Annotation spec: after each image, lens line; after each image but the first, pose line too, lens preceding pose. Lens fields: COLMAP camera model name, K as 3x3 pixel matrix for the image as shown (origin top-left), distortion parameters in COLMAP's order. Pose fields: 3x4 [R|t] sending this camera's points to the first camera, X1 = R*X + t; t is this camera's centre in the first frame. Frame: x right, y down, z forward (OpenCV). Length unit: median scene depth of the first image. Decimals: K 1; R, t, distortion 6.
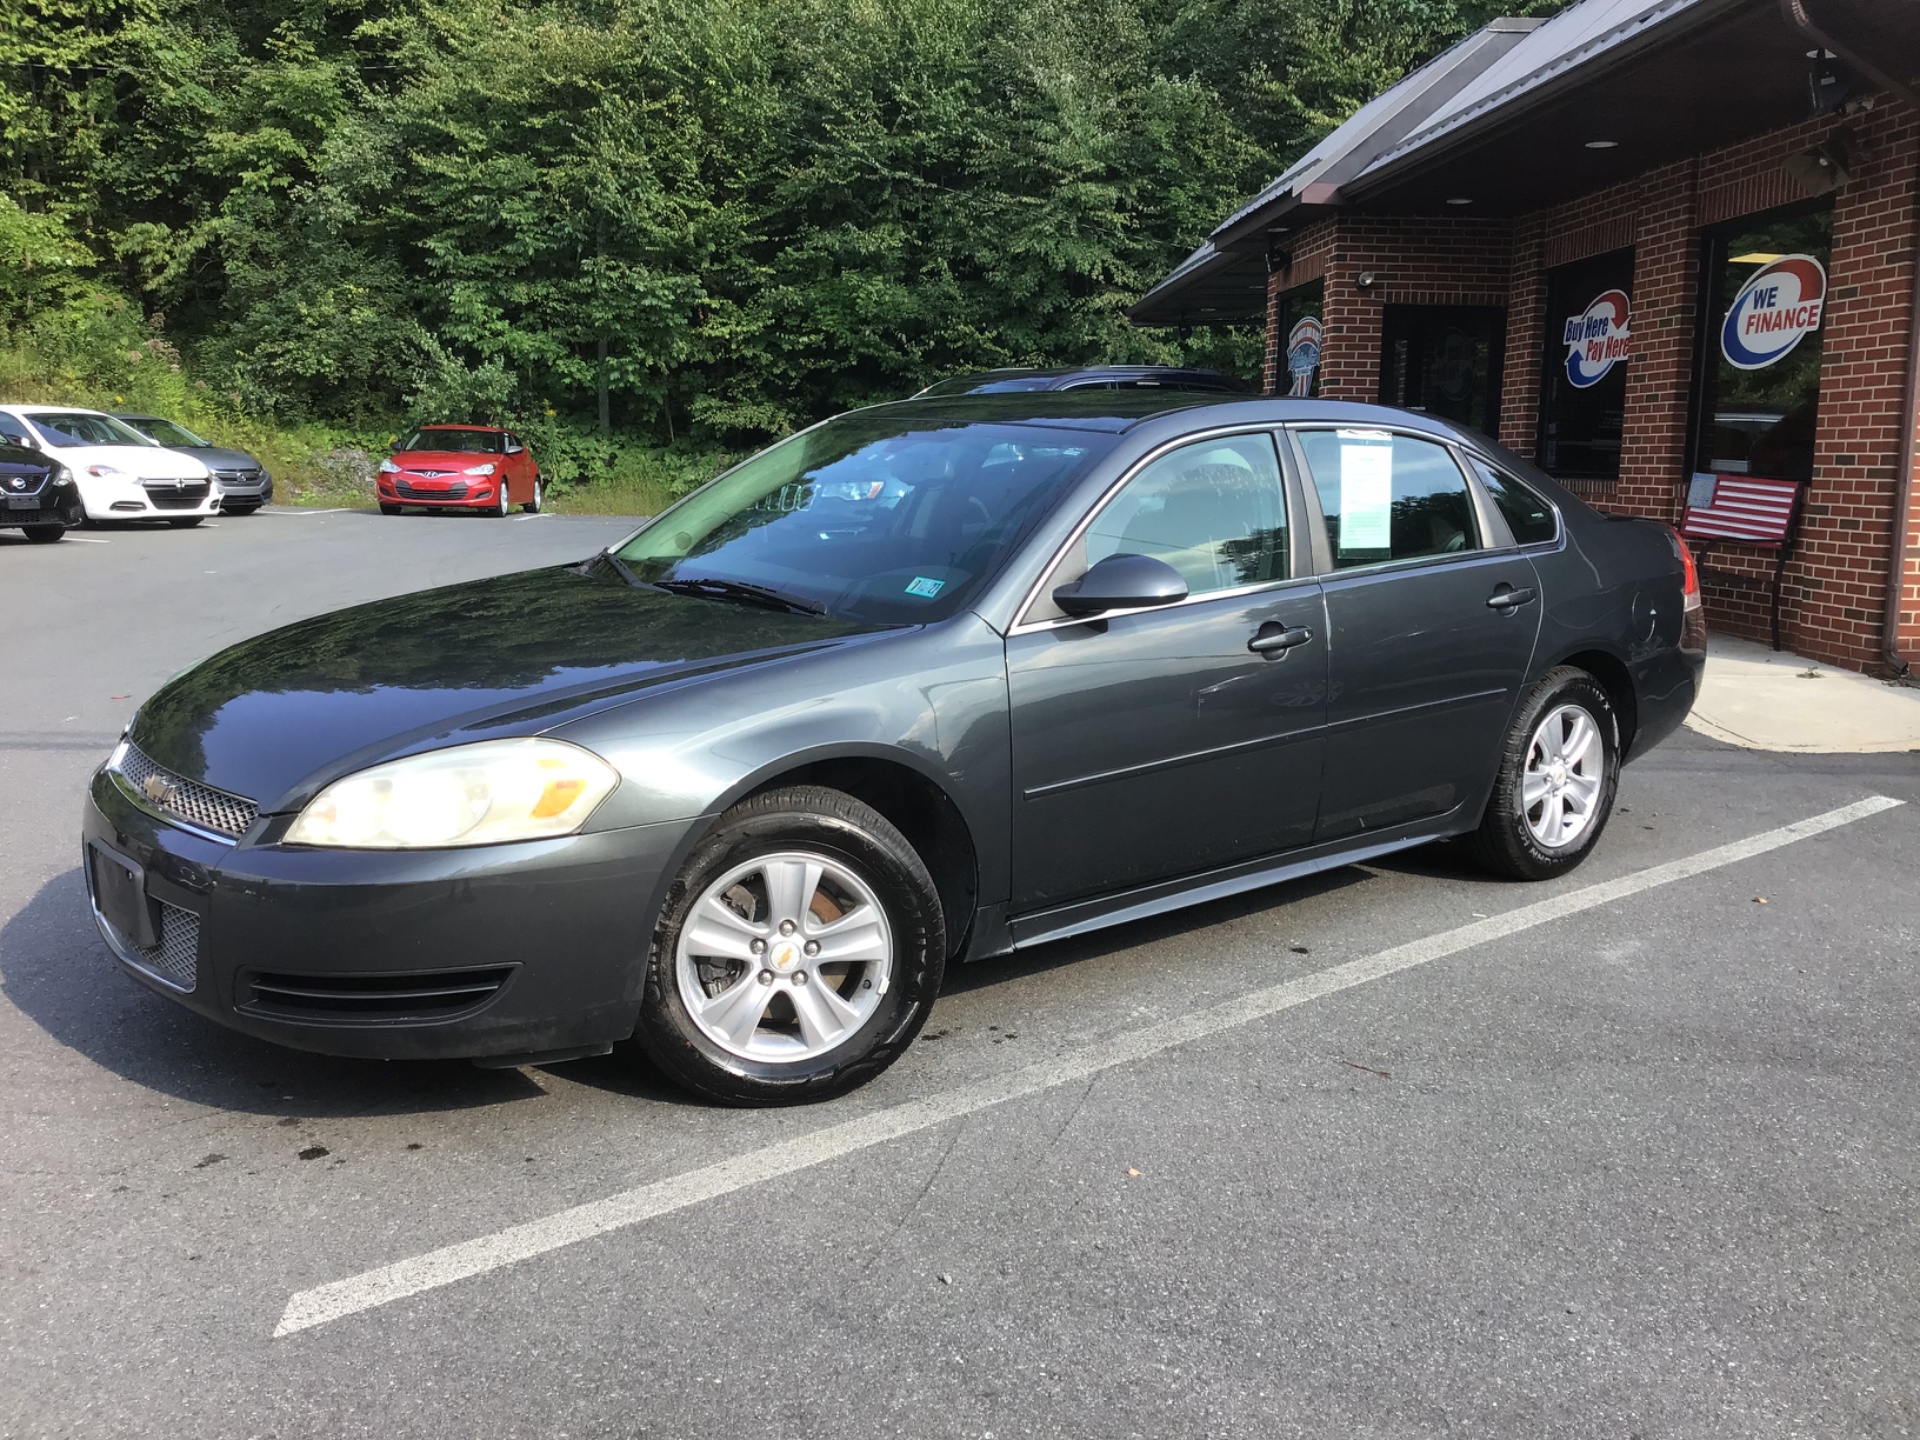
lens RADIAL K [[1621.1, 0, 951.8], [0, 1621.1, 718.9], [0, 0, 1]] dist [0.072708, -0.122480]
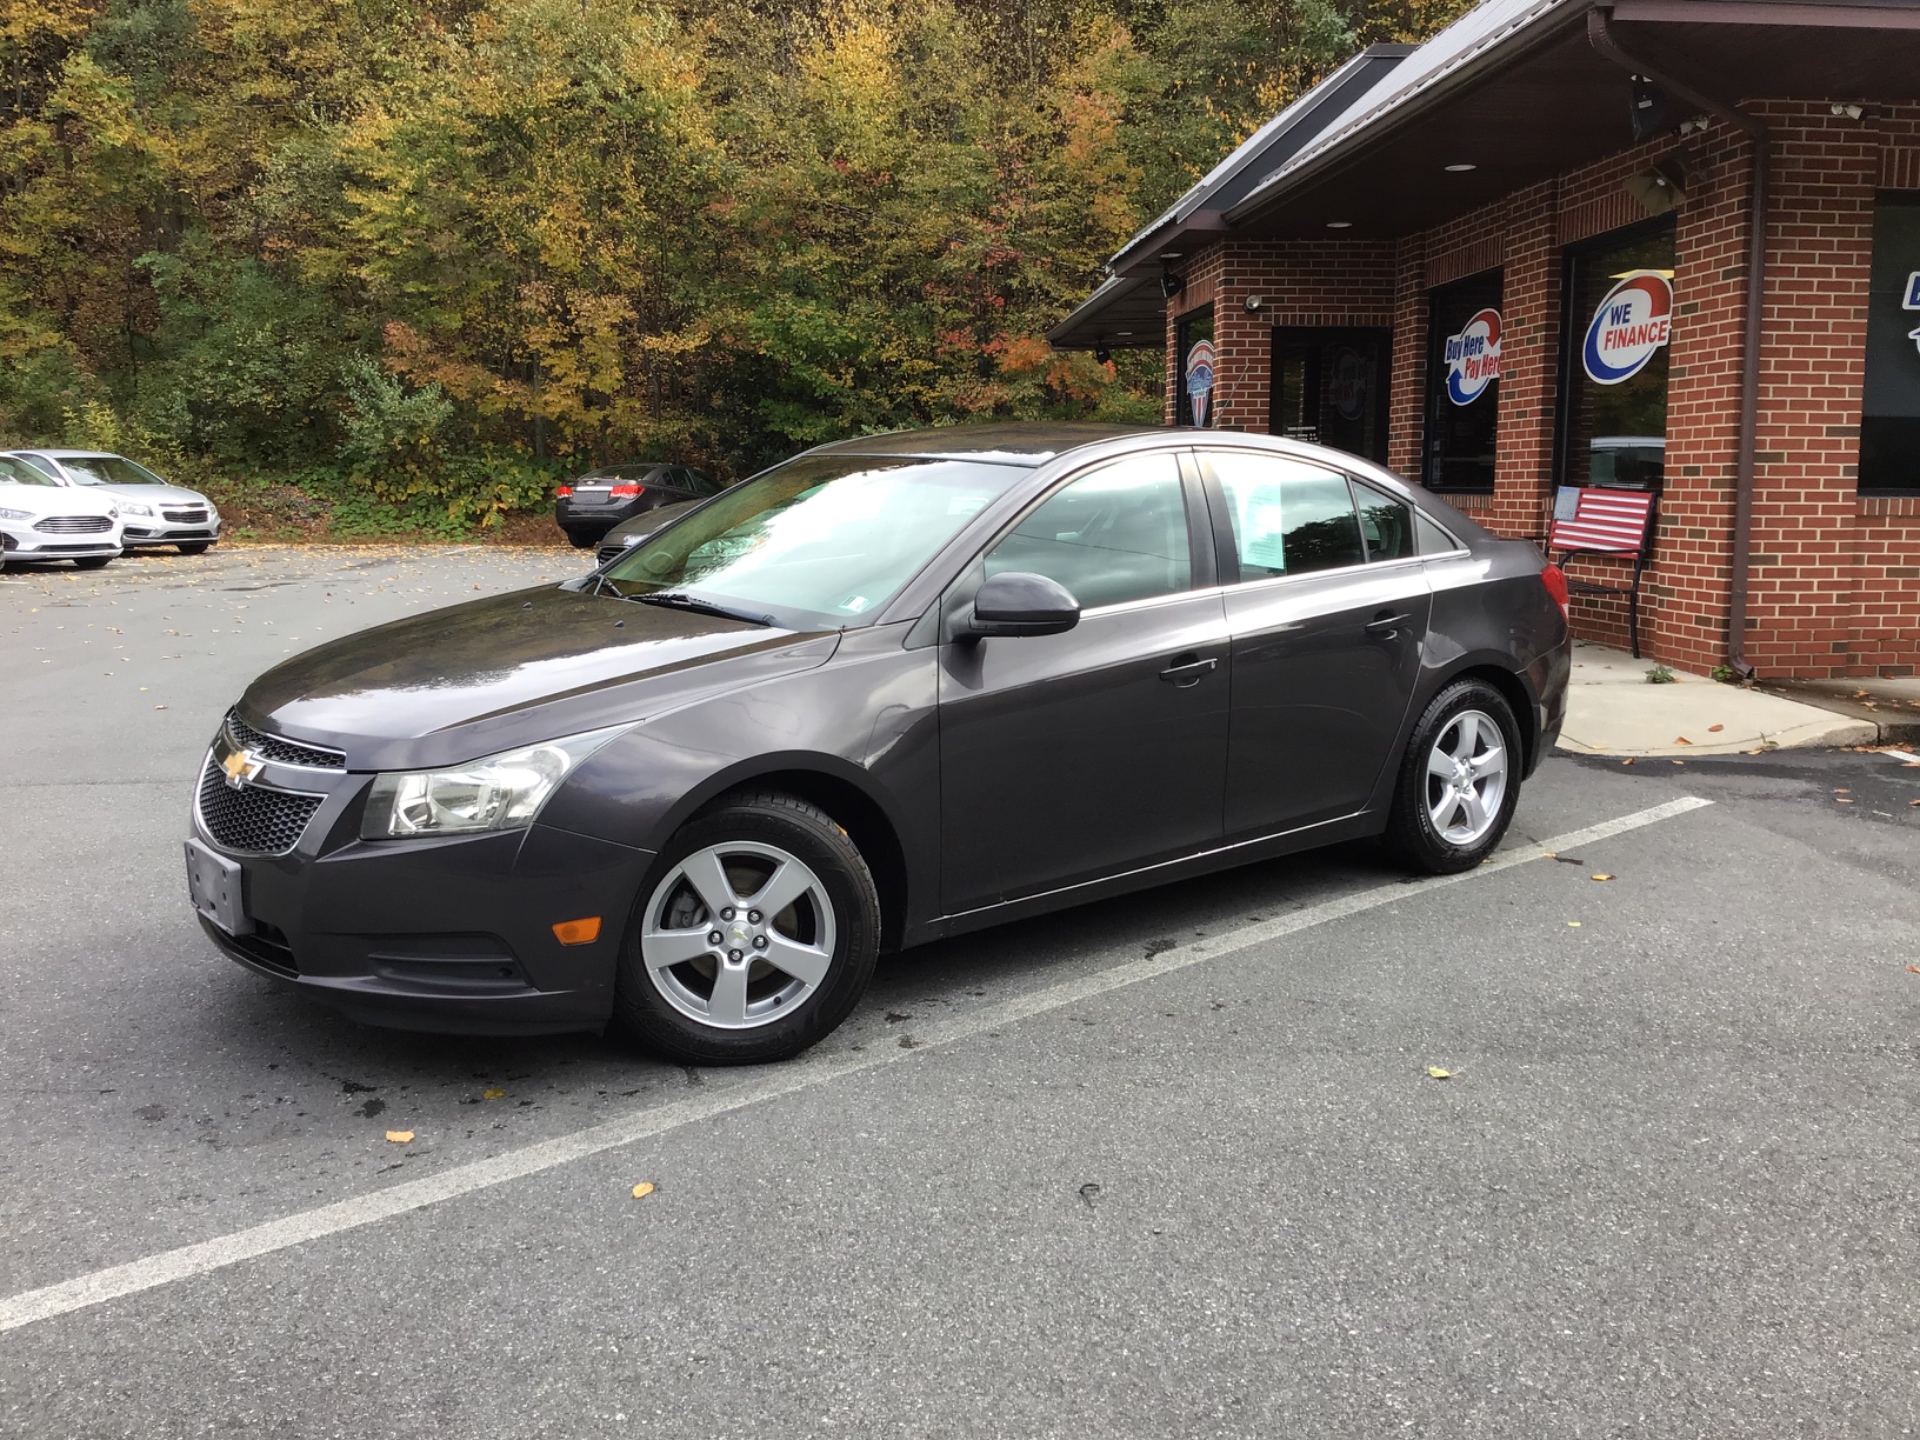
lens RADIAL K [[1617.6, 0, 950.9], [0, 1617.6, 722.6], [0, 0, 1]] dist [0.093806, -0.168355]
pose [[0.999619, -0.021129, 0.017783, 0.049441], [0.021349, 0.999697, -0.012280, 0.001905], [-0.017518, 0.012655, 0.999766, -0.013778]]
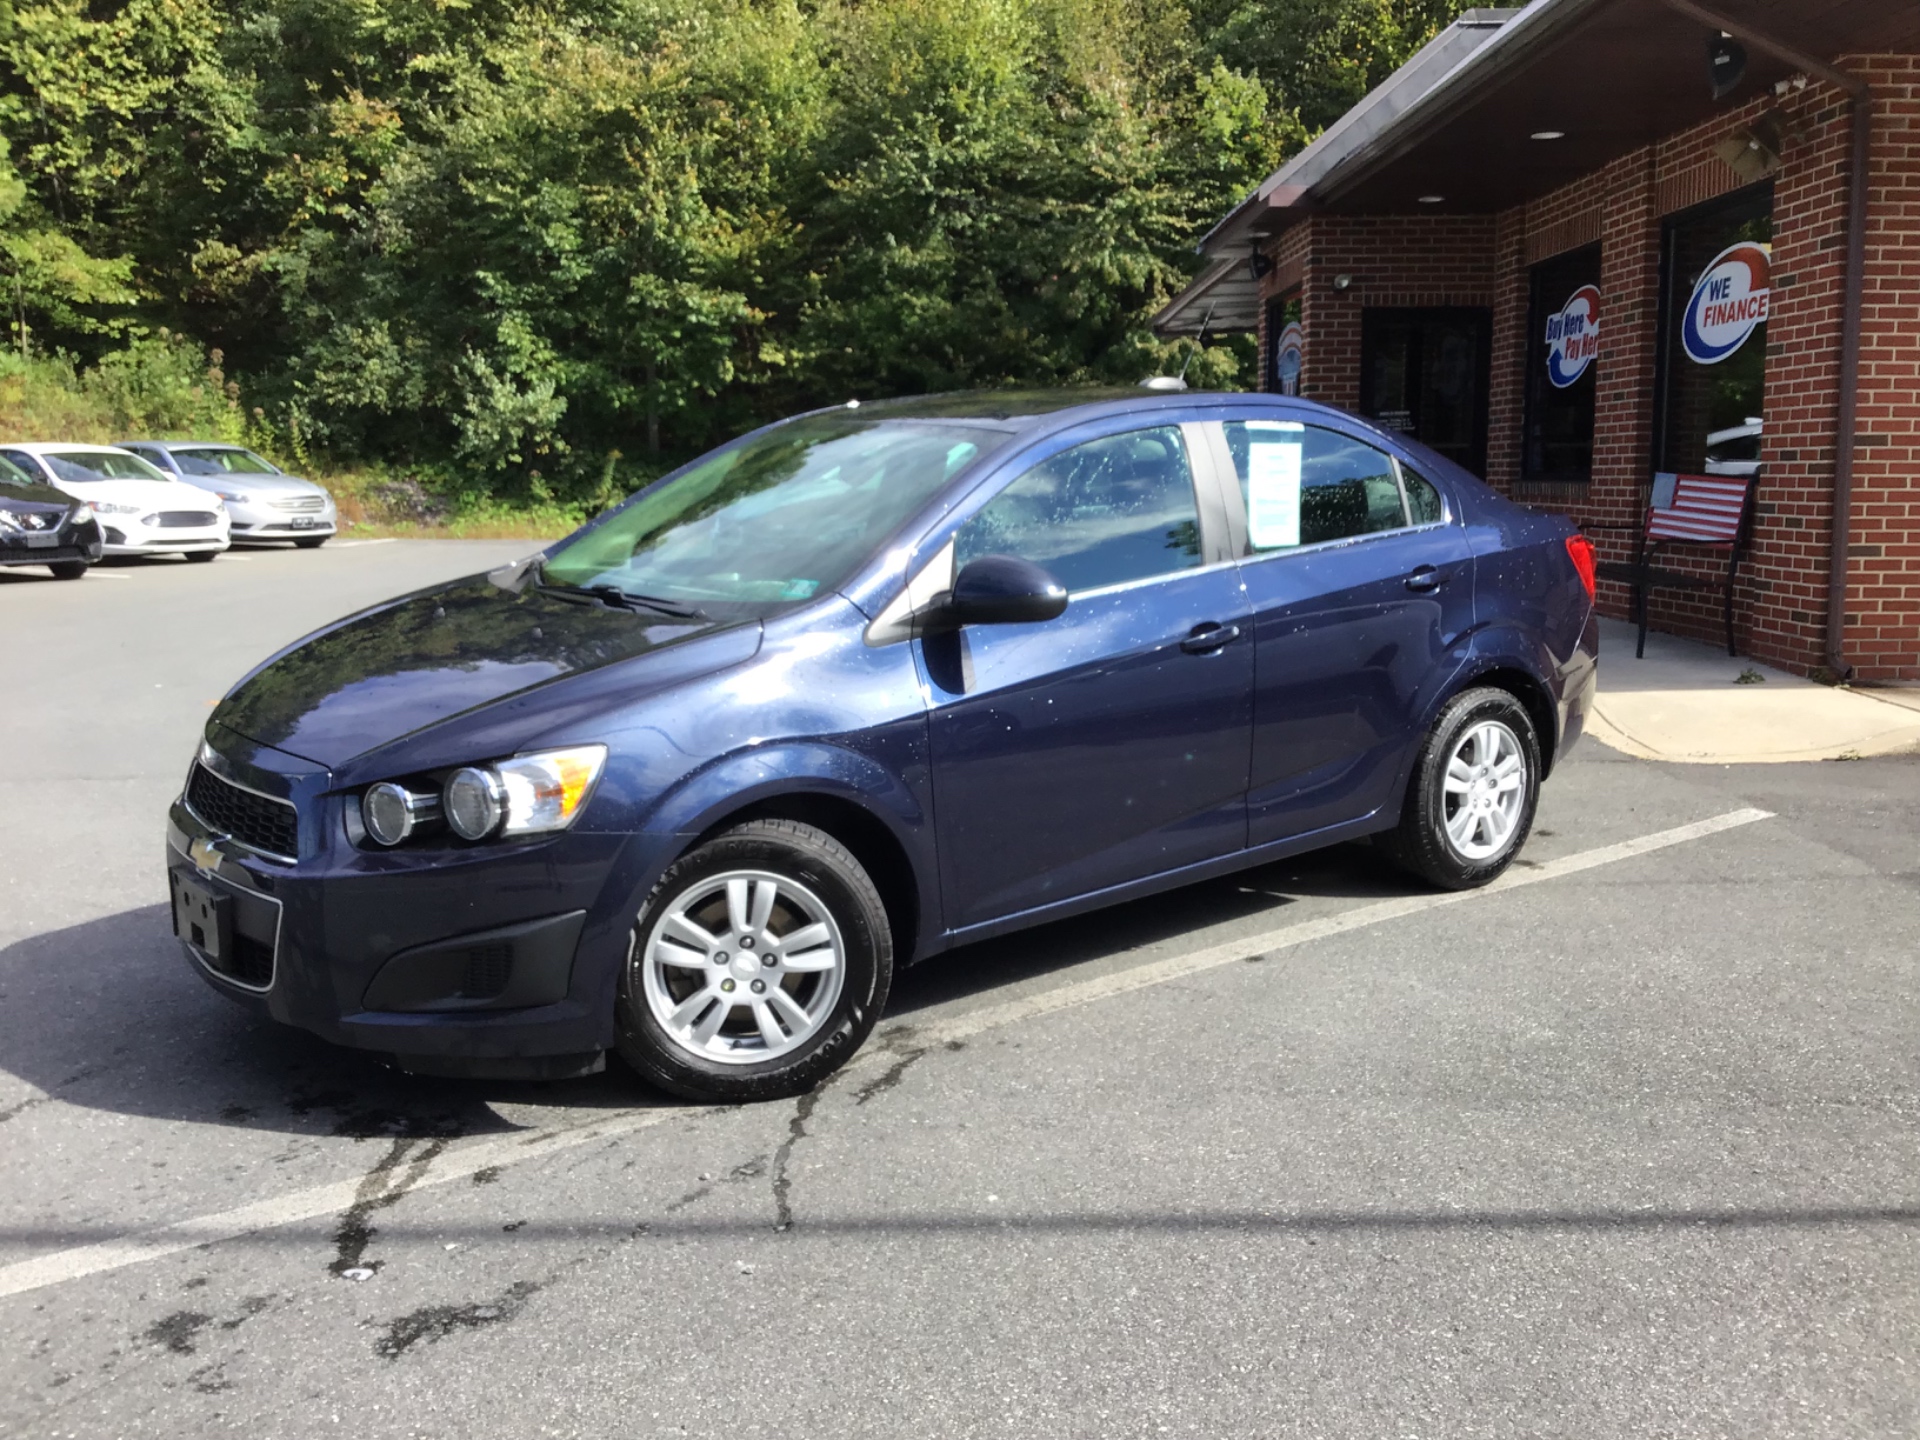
lens RADIAL K [[1639.1, 0, 977.7], [0, 1639.1, 712.8], [0, 0, 1]] dist [0.073606, -0.142060]
pose [[0.998455, -0.015035, -0.053495, 0.102418], [0.014170, 0.999763, -0.016512, 0.000750], [0.053731, 0.015729, 0.998432, 0.012850]]
